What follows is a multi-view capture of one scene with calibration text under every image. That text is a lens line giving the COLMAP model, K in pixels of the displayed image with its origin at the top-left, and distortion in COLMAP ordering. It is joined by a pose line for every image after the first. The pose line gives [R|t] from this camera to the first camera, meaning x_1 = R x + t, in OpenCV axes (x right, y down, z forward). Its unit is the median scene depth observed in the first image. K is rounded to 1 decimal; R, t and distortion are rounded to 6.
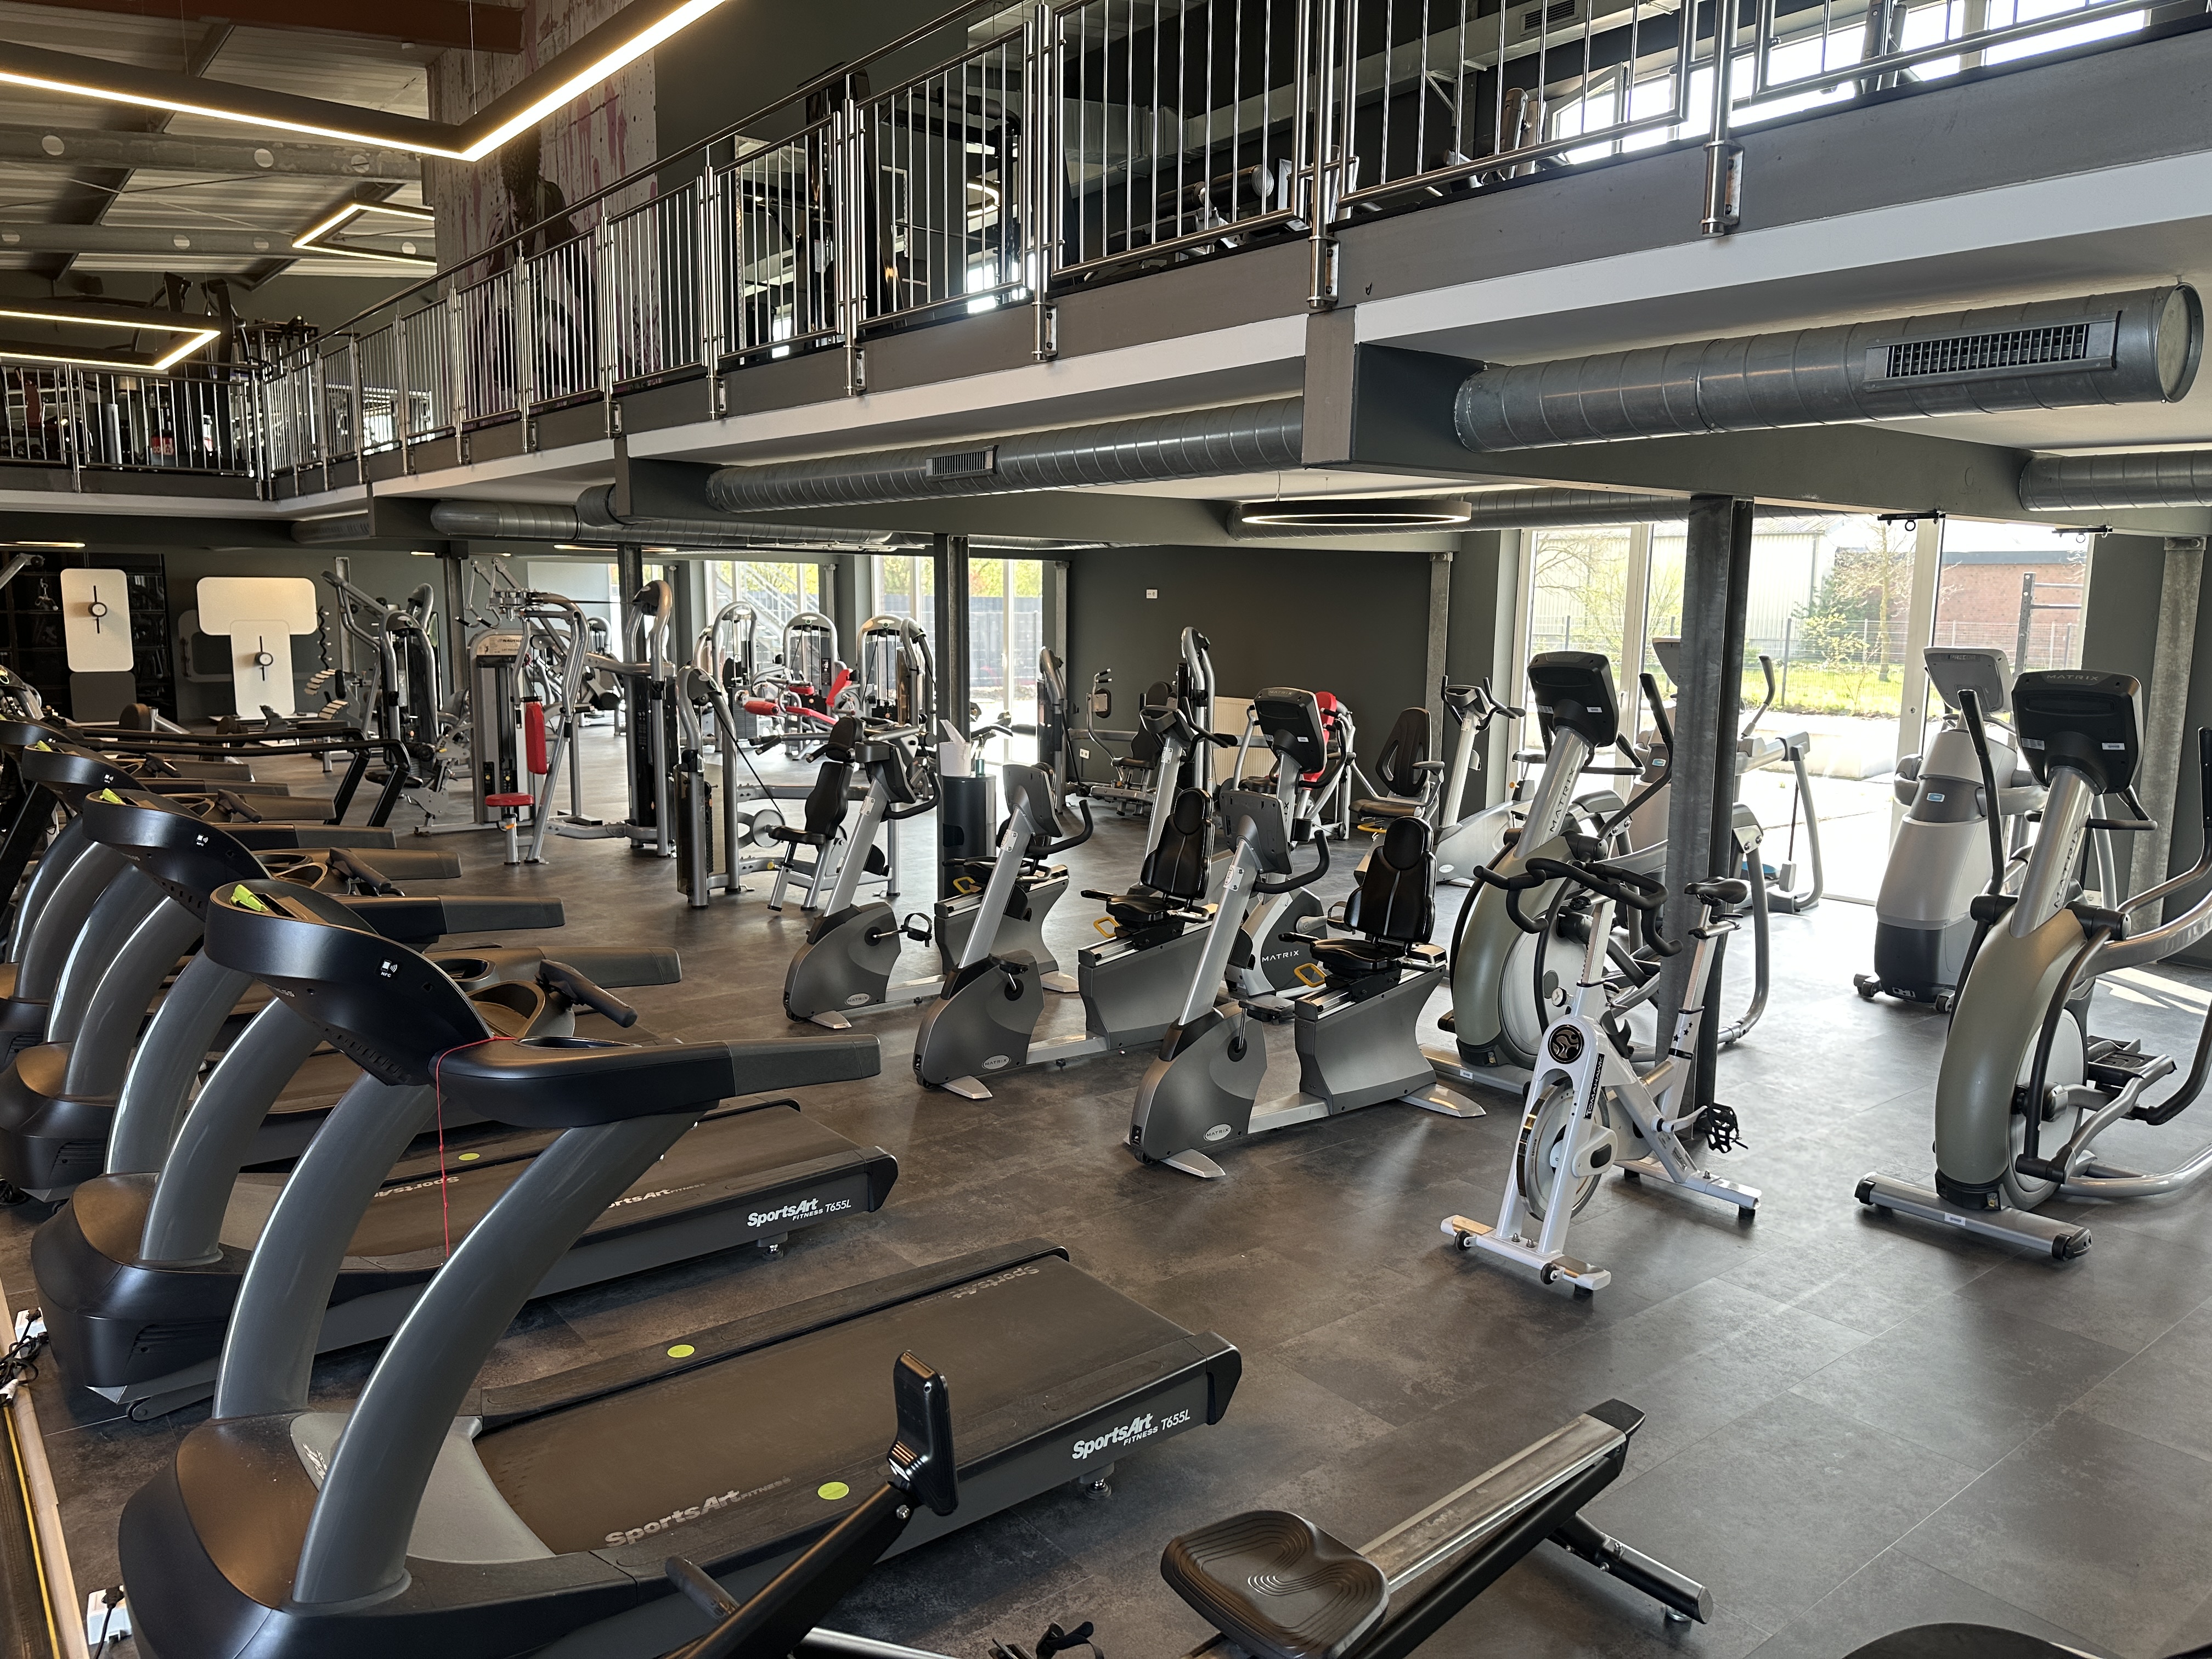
lens RADIAL K [[1580.2, 0, 1165.9], [0, 1580.2, 825.4], [0, 0, 1]] dist [0.052930, -0.102700]
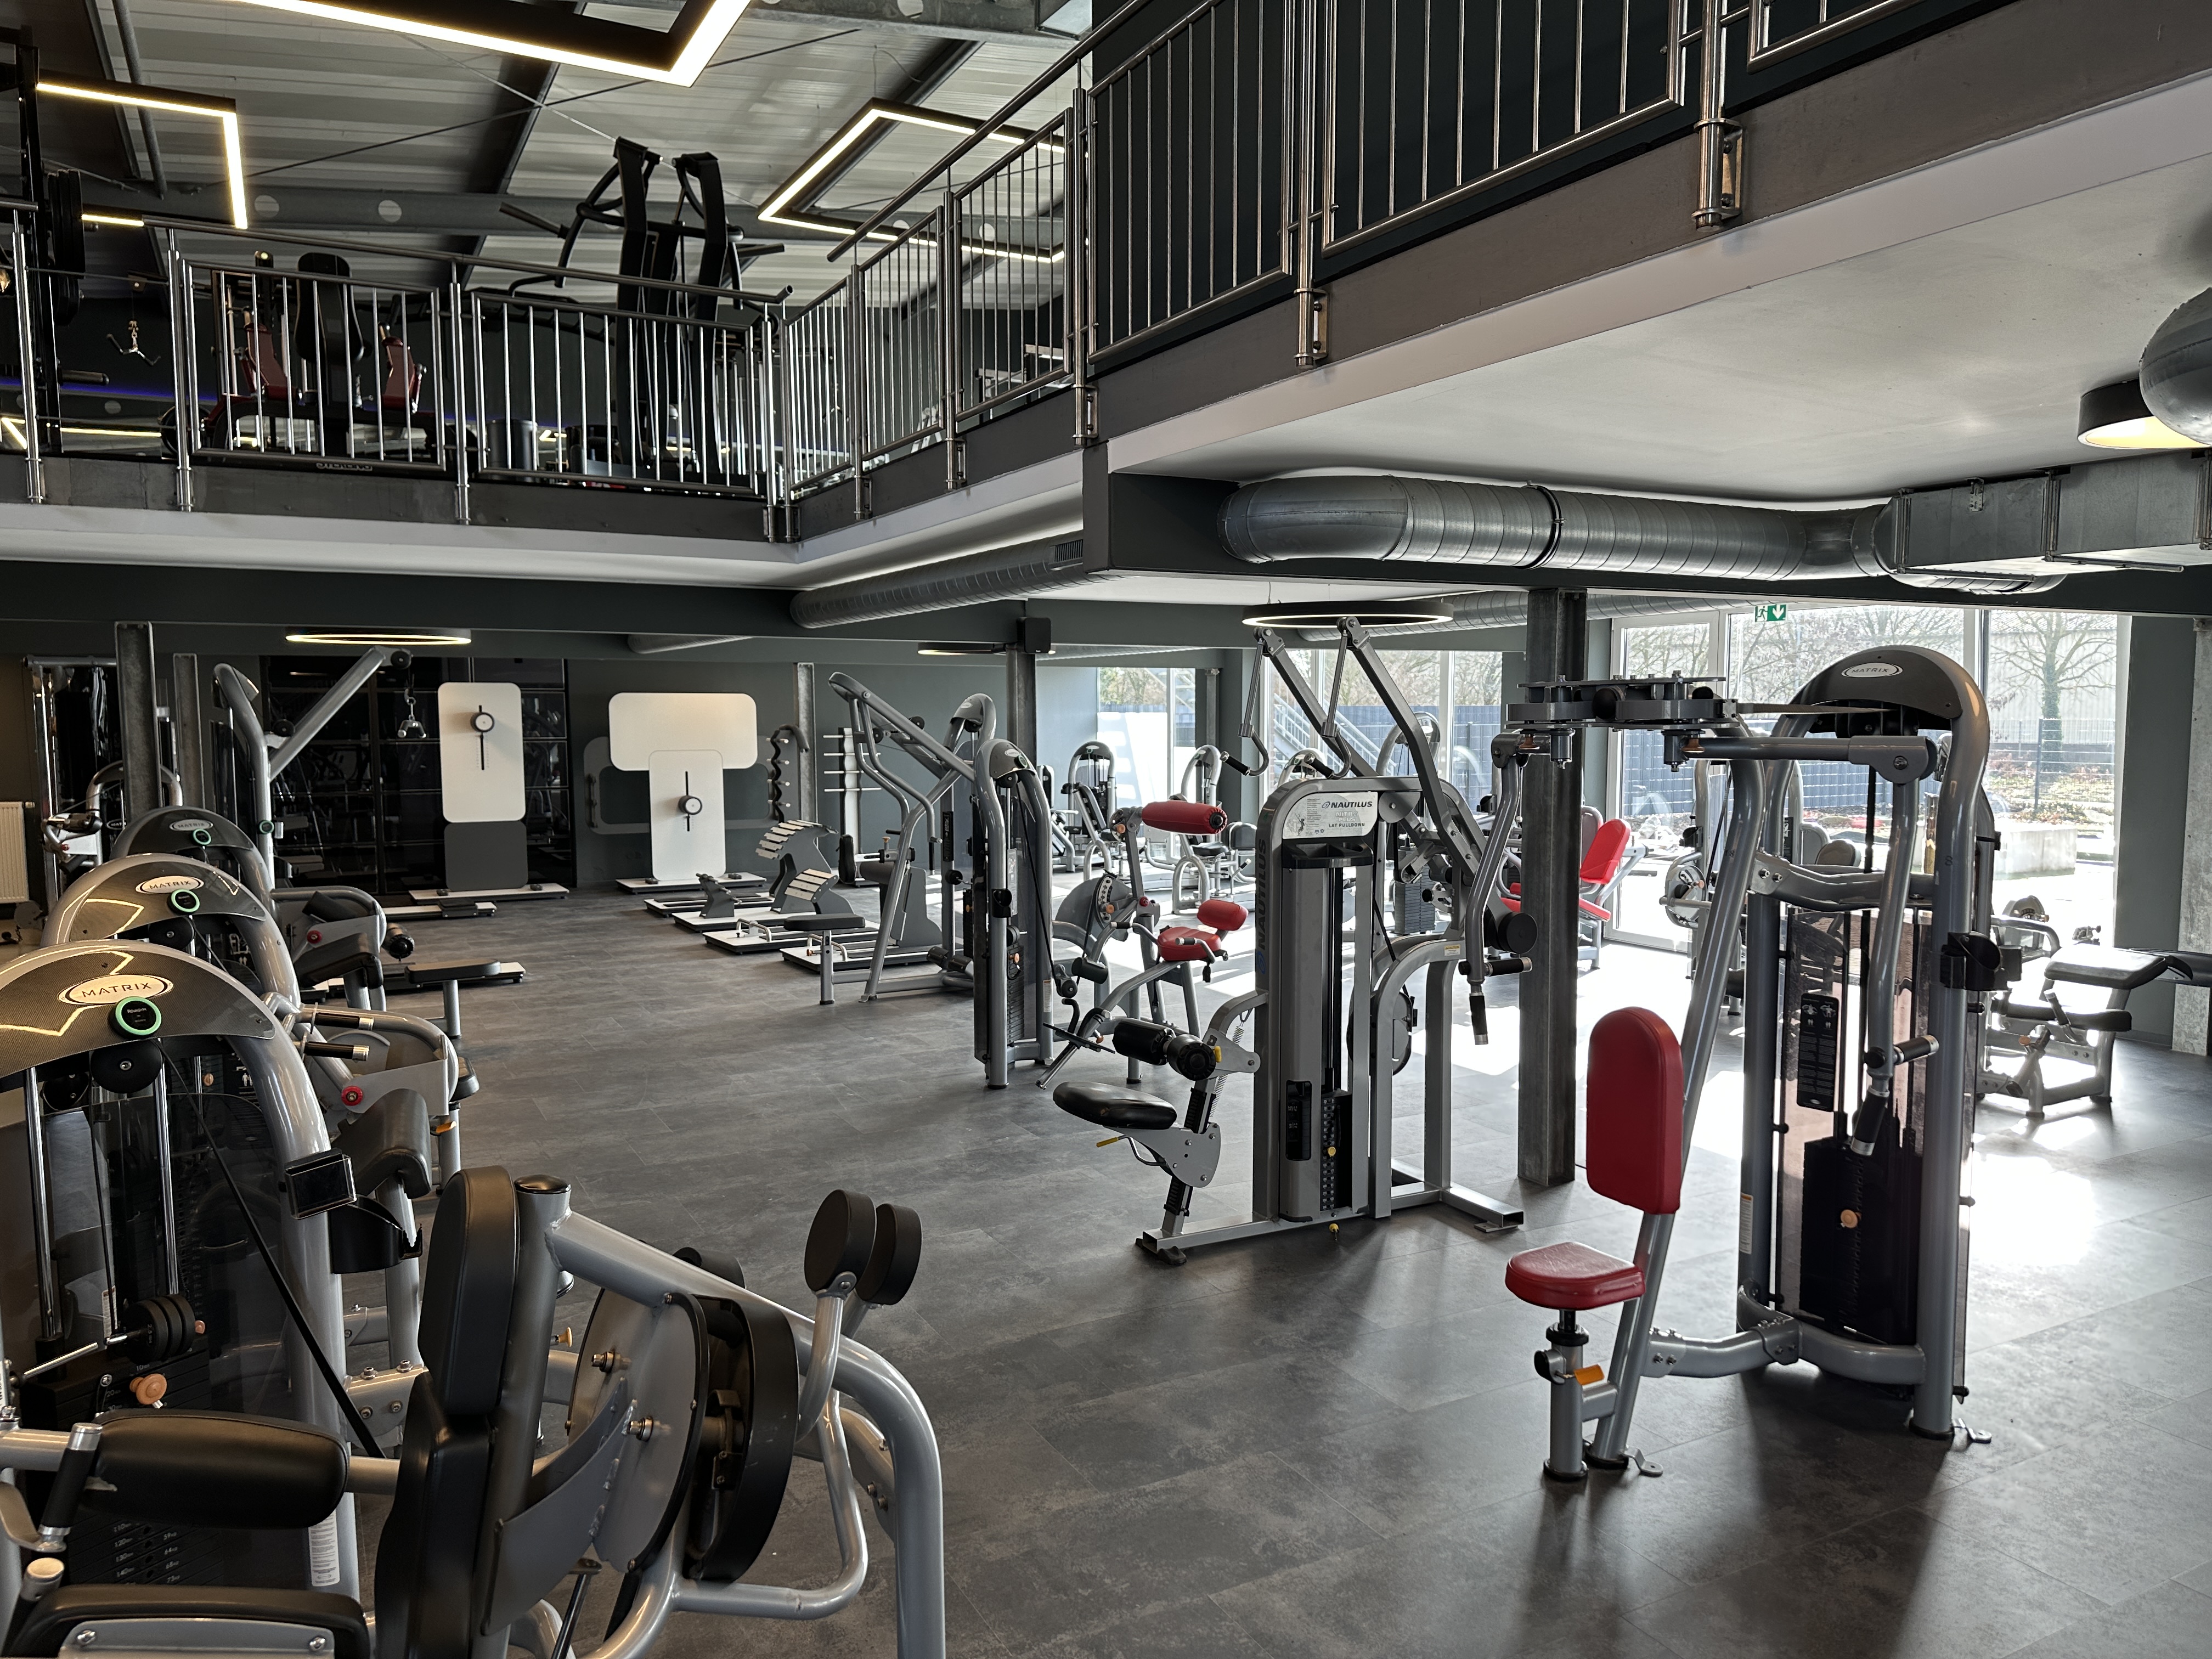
lens RADIAL K [[1524.6, 0, 1106.0], [0, 1524.6, 829.5], [0, 0, 1]] dist [0.006098, 0.001303]
pose [[0.980627, 0.001491, -0.195879, -0.247410], [-0.014432, 0.997803, -0.064656, -0.050852], [0.195352, 0.066230, 0.978494, 0.359203]]
